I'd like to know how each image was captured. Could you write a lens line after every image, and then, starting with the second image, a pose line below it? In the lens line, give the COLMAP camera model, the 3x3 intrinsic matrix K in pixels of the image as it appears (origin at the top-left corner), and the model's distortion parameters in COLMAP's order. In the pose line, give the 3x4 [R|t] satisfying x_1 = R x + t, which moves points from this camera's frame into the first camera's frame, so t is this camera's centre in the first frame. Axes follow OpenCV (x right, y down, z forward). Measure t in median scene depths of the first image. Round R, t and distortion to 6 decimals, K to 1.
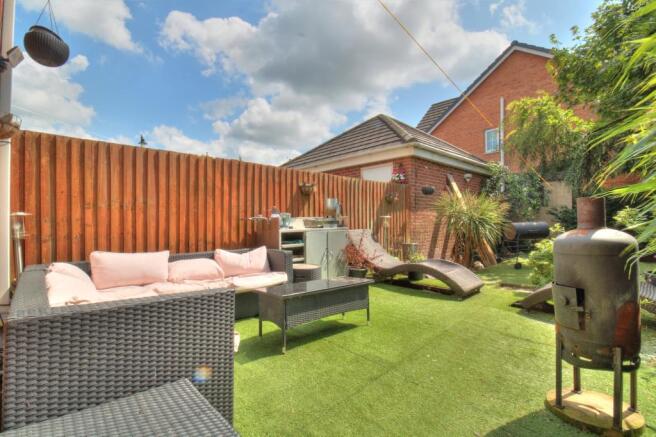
lens RADIAL K [[310.6, 0, 319.1], [0, 310.6, 221.7], [0, 0, 1]] dist [-0.018680, -0.000489]
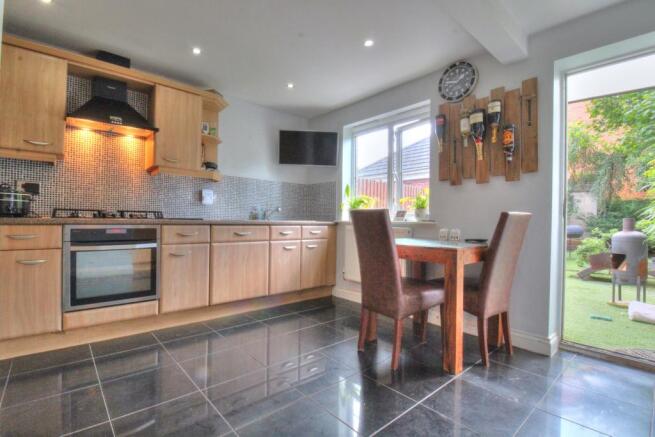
lens RADIAL K [[310.1, 0, 318.7], [0, 310.1, 221.7], [0, 0, 1]] dist [-0.018680, -0.000489]
pose [[0.999403, 0.022179, -0.026482, -0.285405], [-0.021970, 0.999725, 0.008176, -0.002750], [0.026656, -0.007589, 0.999616, -0.280059]]
